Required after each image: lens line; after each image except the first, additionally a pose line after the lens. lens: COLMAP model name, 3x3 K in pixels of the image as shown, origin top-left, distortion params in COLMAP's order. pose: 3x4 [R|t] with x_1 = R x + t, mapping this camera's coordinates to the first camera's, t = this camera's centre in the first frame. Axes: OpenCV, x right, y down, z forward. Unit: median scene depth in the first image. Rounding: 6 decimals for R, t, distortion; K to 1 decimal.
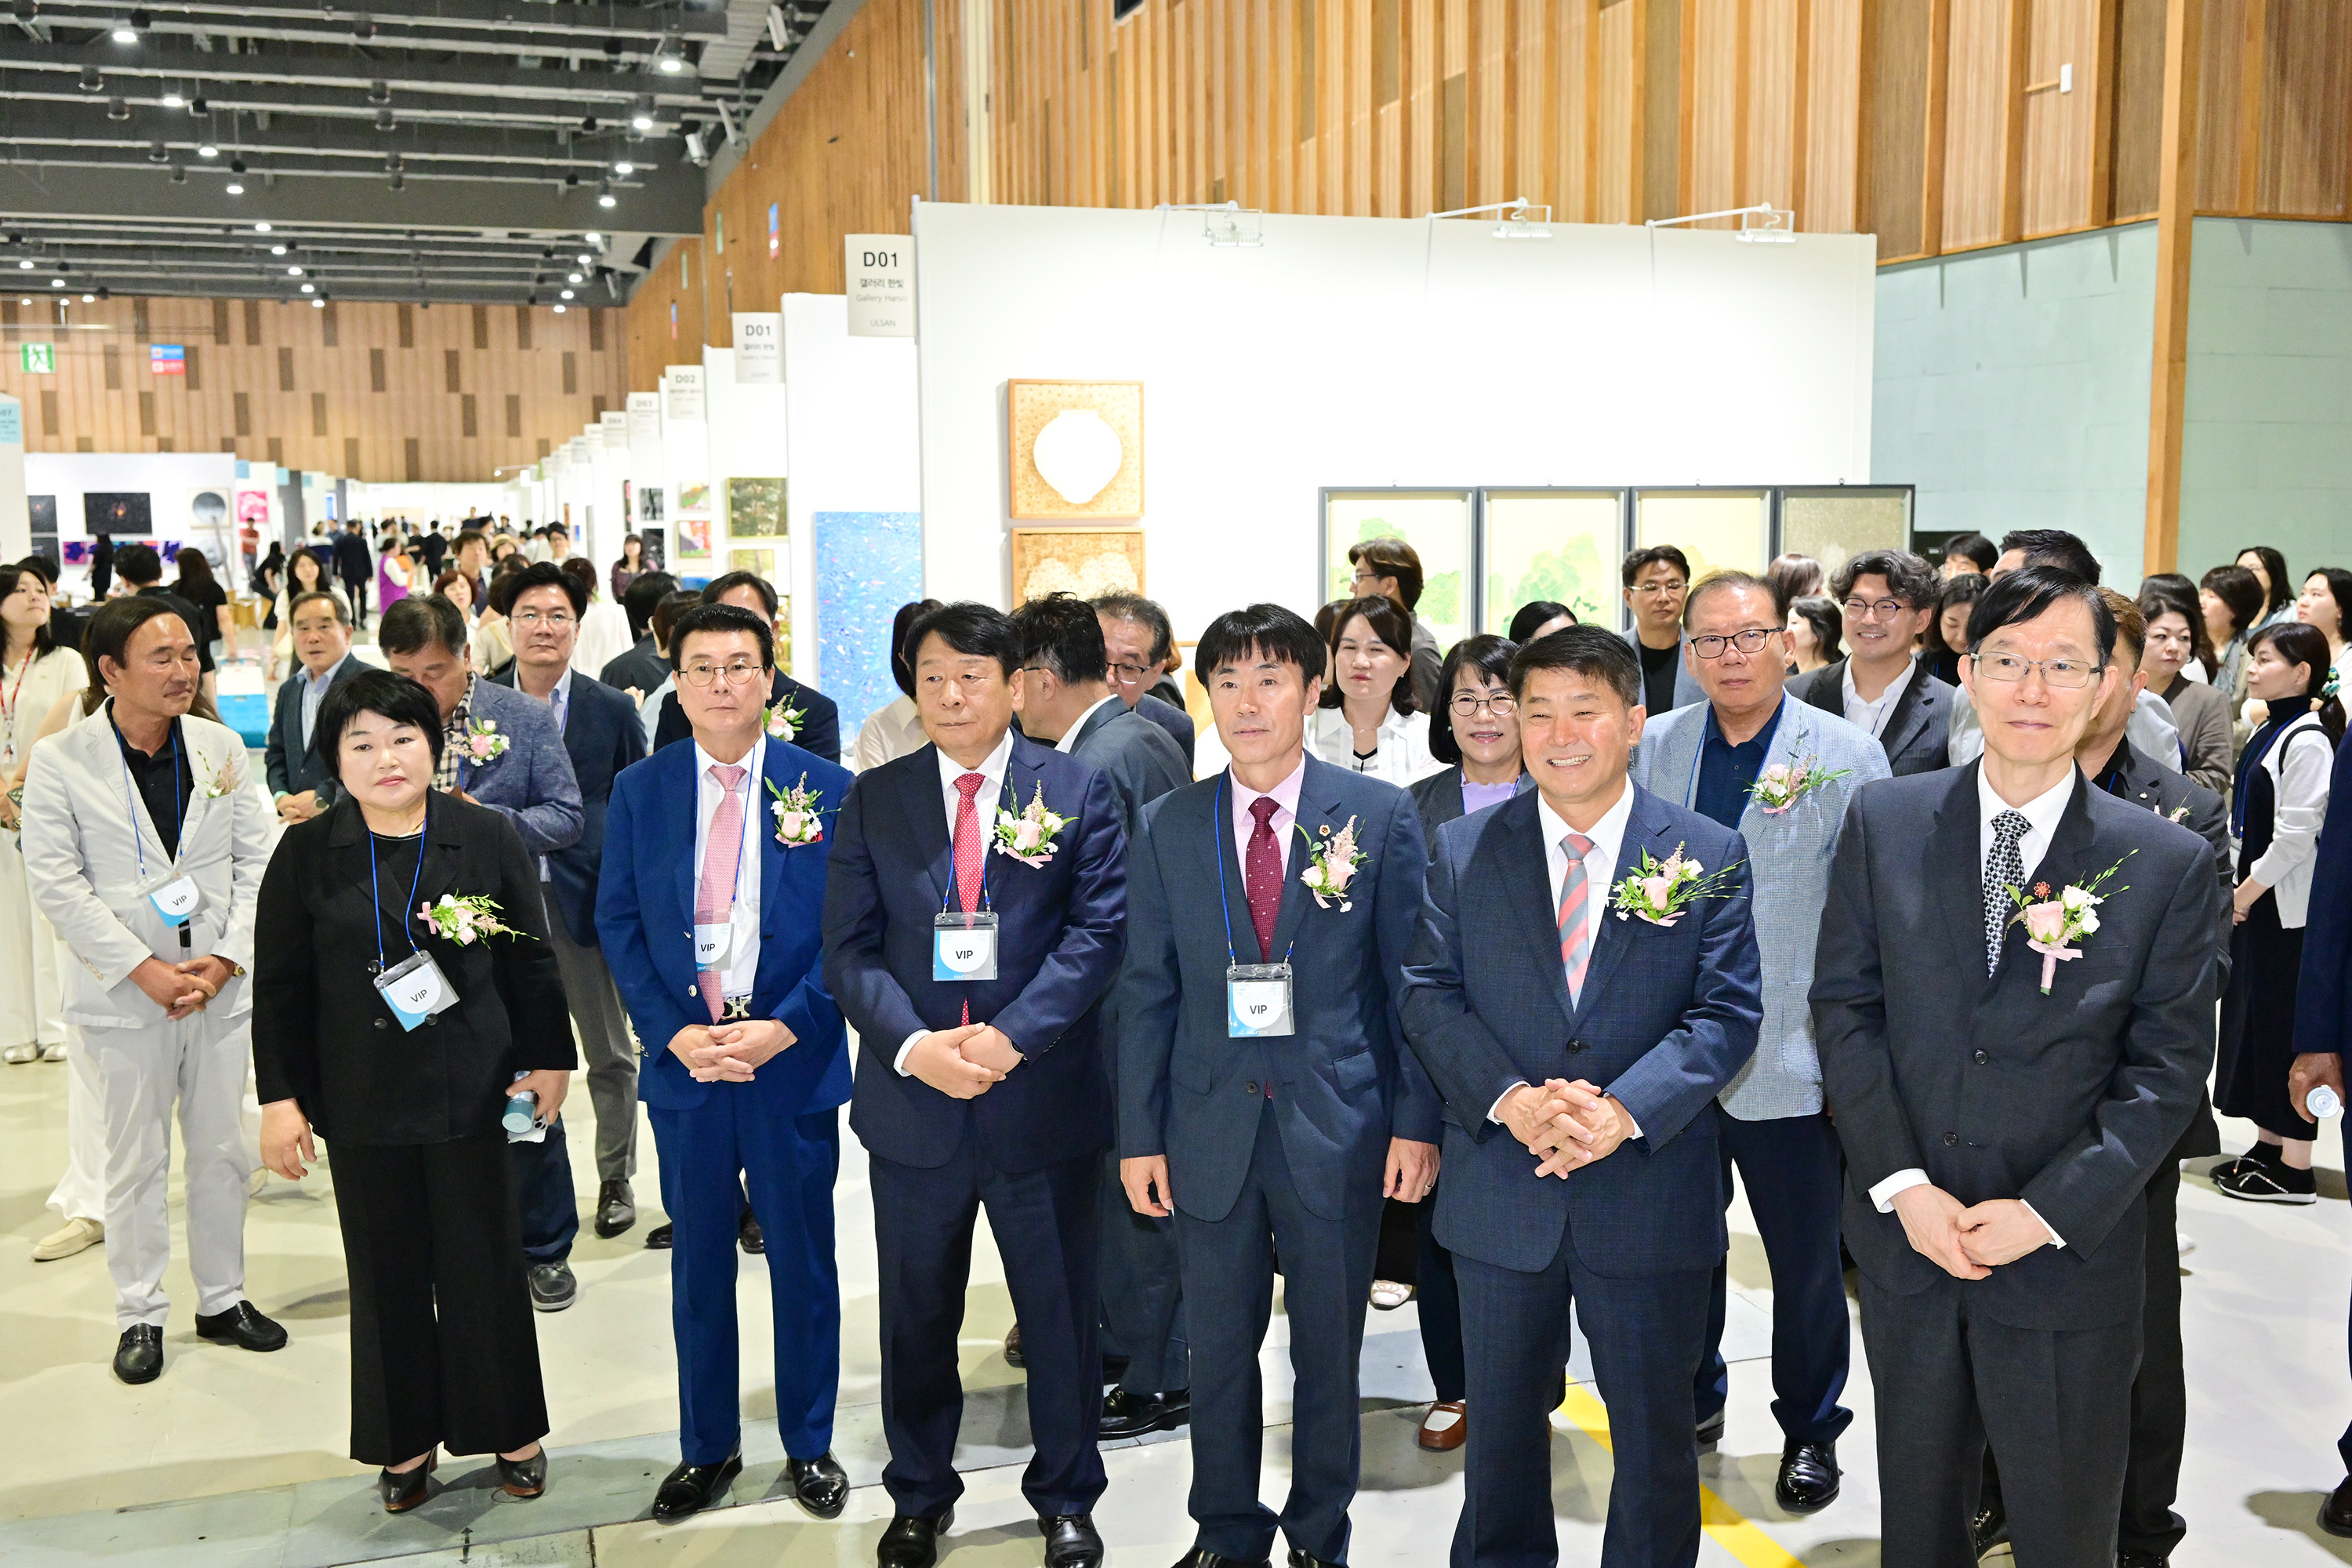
lens RADIAL K [[2250.6, 0, 1212.4], [0, 2250.6, 782.8], [0, 0, 1]] dist [0.010656, 0.011683]
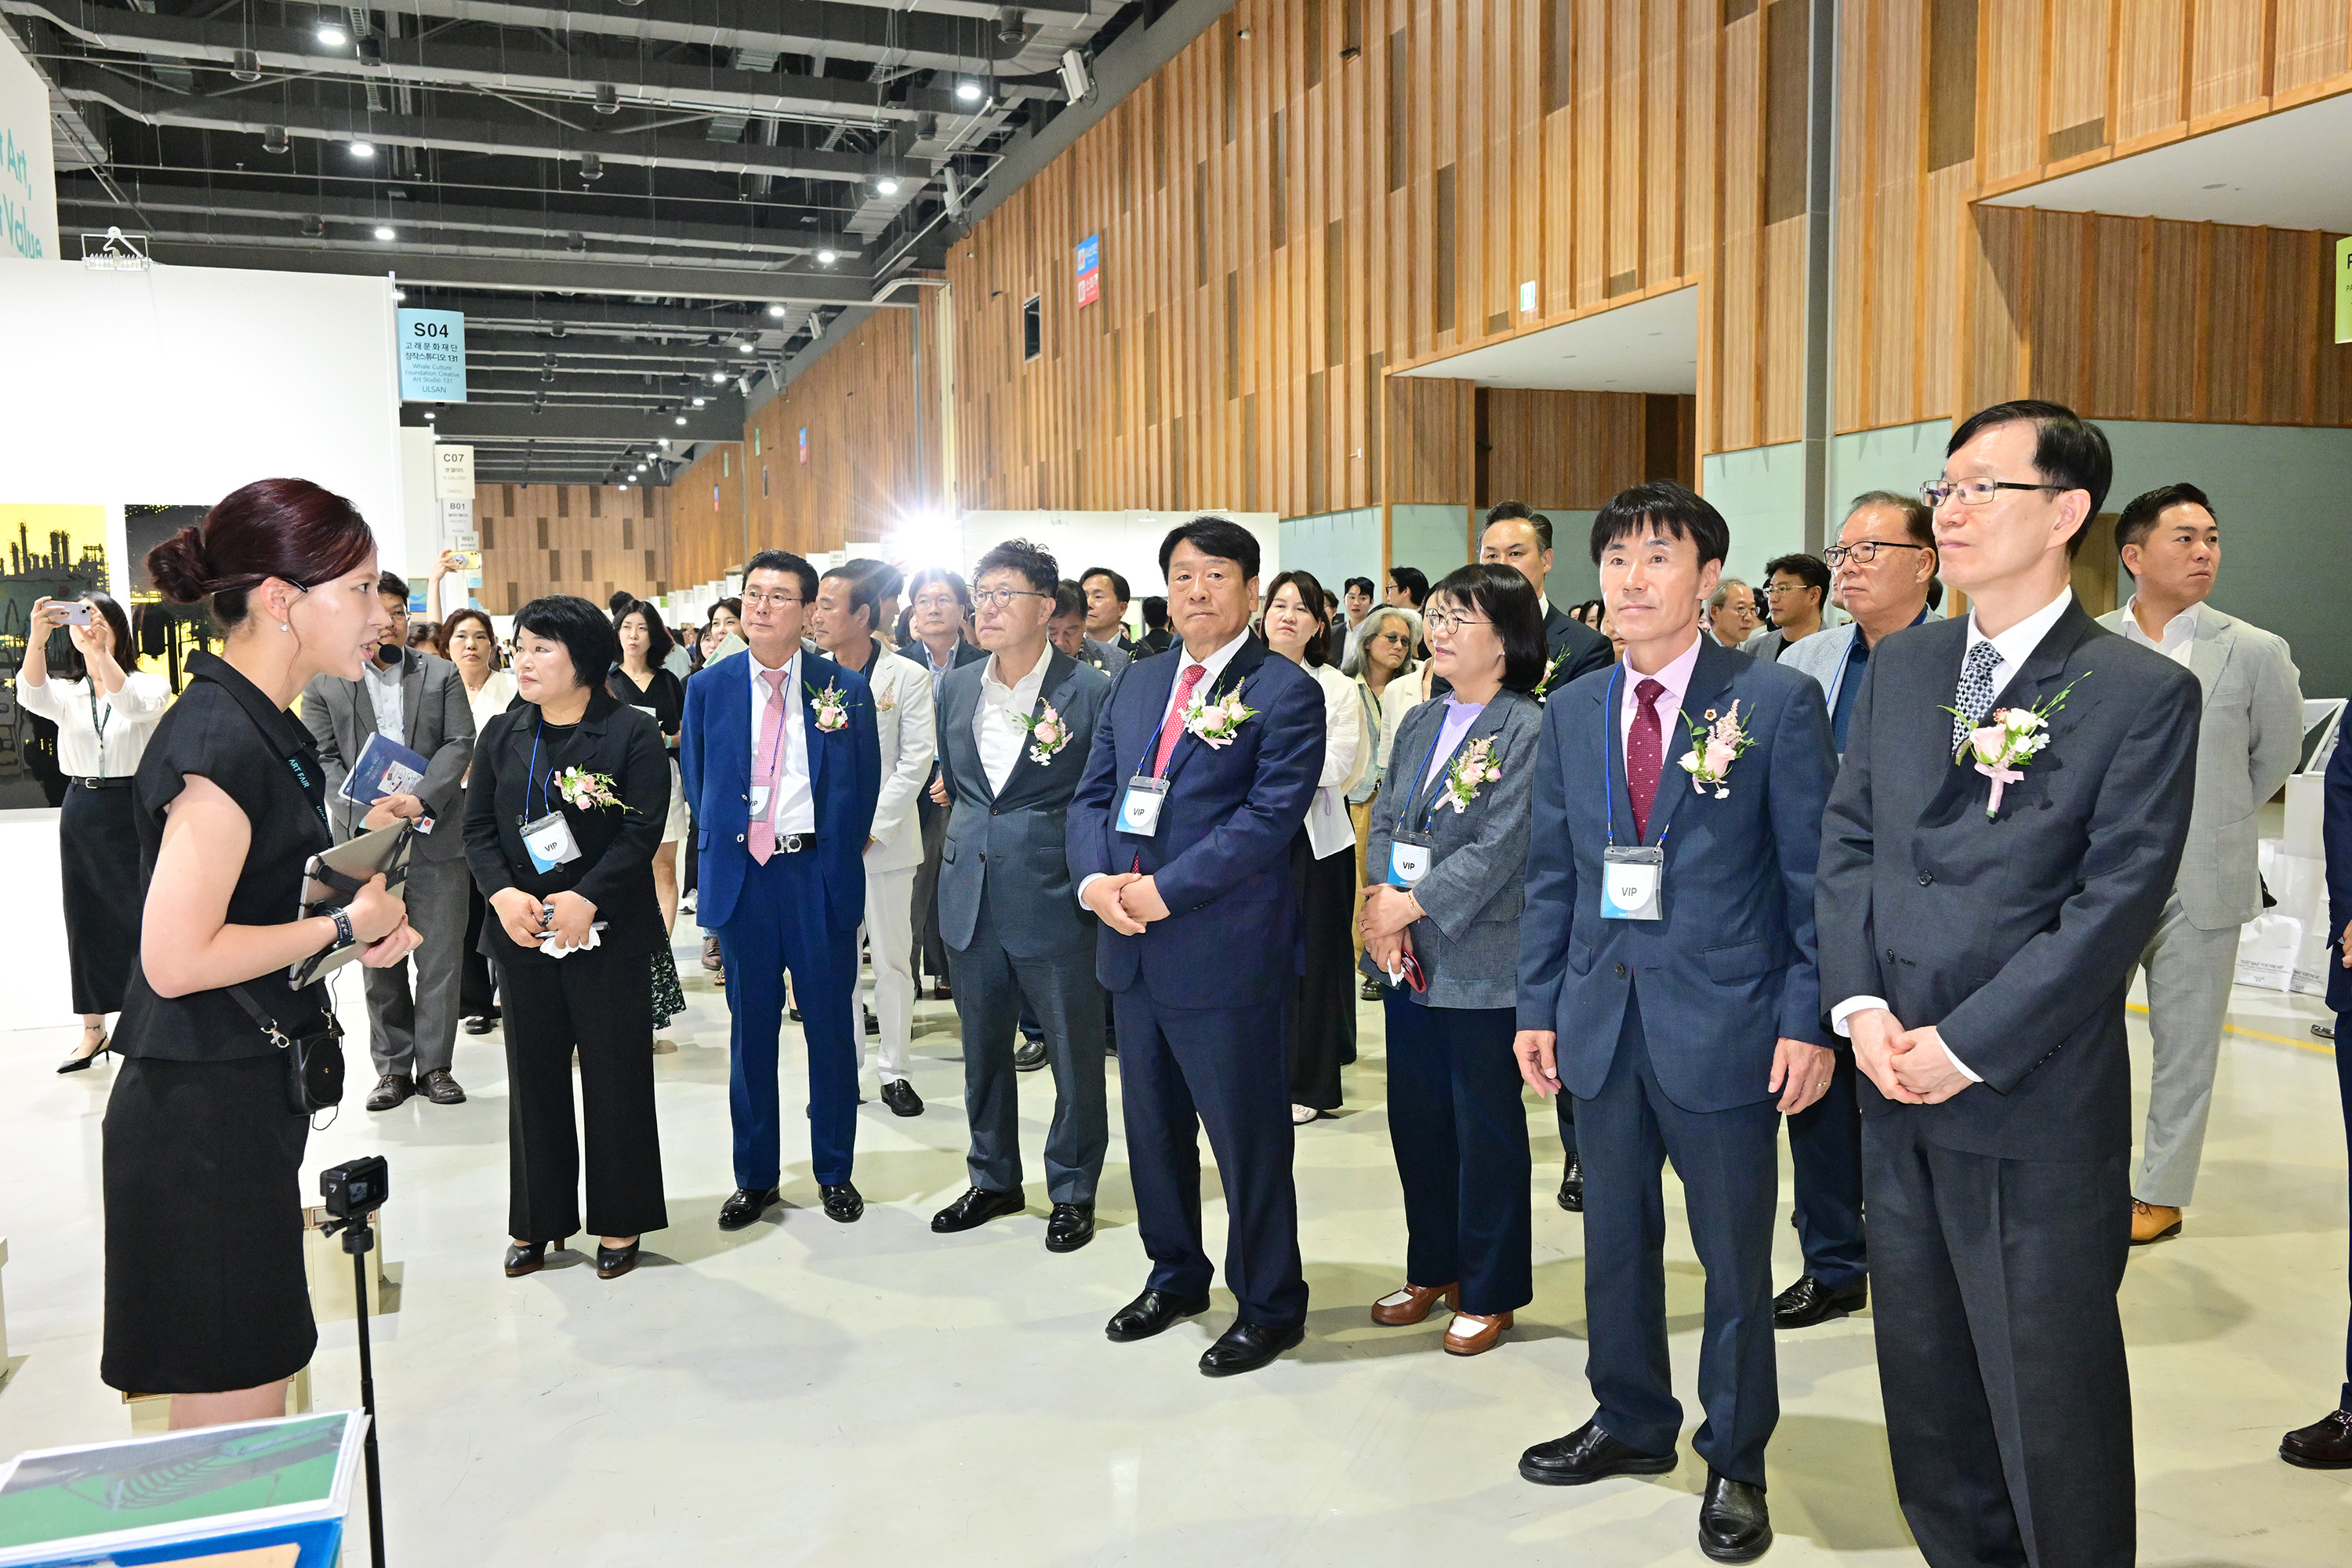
lens RADIAL K [[1832.7, 0, 1176.0], [0, 1832.7, 784.0], [0, 0, 1]] dist [-0.000477, 0.000273]
pose [[0.999376, -0.008558, 0.034270, 0.010964], [0.009937, 0.999140, -0.040258, 0.032113], [-0.033896, 0.040573, 0.998601, -0.211758]]
